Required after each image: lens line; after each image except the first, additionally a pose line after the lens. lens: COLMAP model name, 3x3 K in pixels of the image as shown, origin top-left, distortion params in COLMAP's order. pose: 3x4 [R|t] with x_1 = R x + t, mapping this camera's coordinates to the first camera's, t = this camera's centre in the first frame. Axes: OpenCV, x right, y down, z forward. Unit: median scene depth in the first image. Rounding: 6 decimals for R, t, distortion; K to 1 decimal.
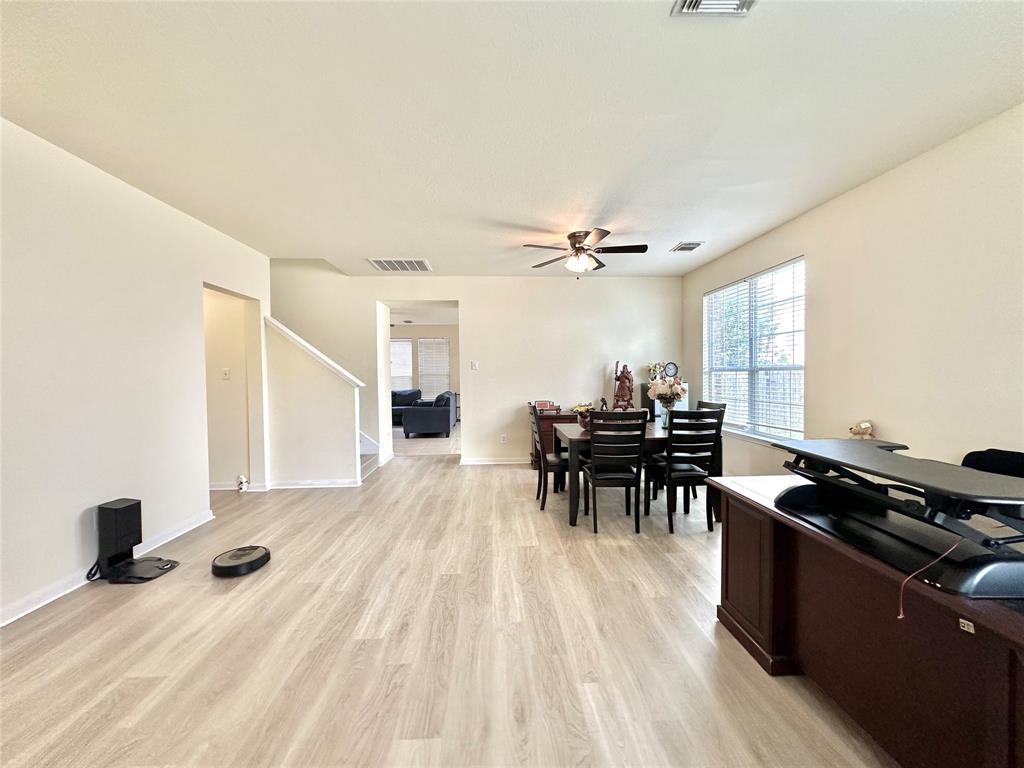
lens RADIAL K [[410.0, 0, 513.5], [0, 410.0, 382.8], [0, 0, 1]] dist [-0.002614, 0.000620]
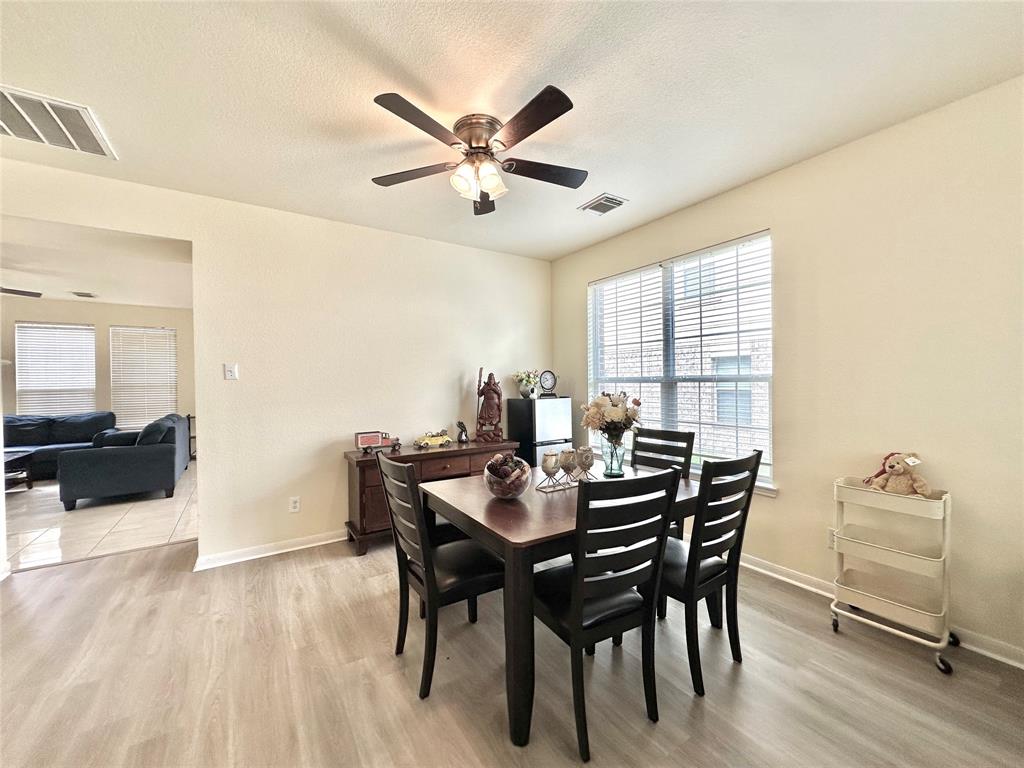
lens RADIAL K [[408.4, 0, 513.1], [0, 408.4, 382.2], [0, 0, 1]] dist [-0.001102, -0.000068]
pose [[0.863651, -0.002305, 0.504084, -0.061379], [0.013931, 0.999717, -0.019297, -0.018506], [-0.503897, 0.023688, 0.863439, 0.490915]]
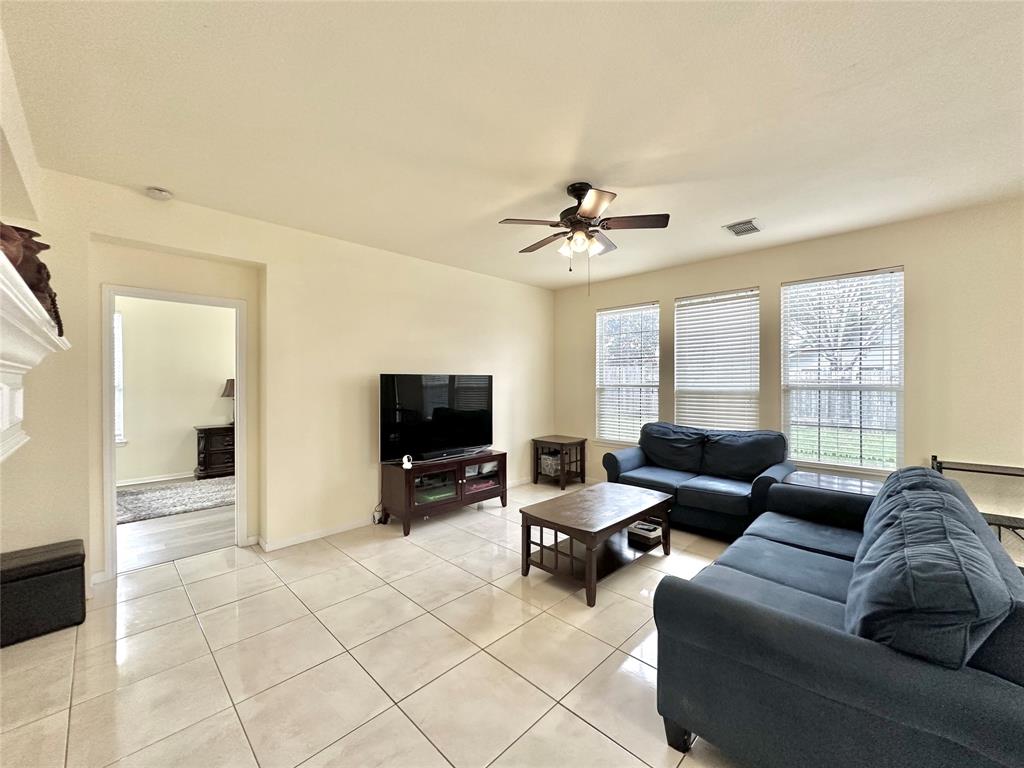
lens RADIAL K [[410.0, 0, 513.5], [0, 410.0, 382.8], [0, 0, 1]] dist [-0.002614, 0.000620]
pose [[0.676051, 0.003276, -0.736848, -0.333108], [-0.017974, 0.999766, -0.012046, -0.041395], [0.736636, 0.021388, 0.675951, 1.551515]]
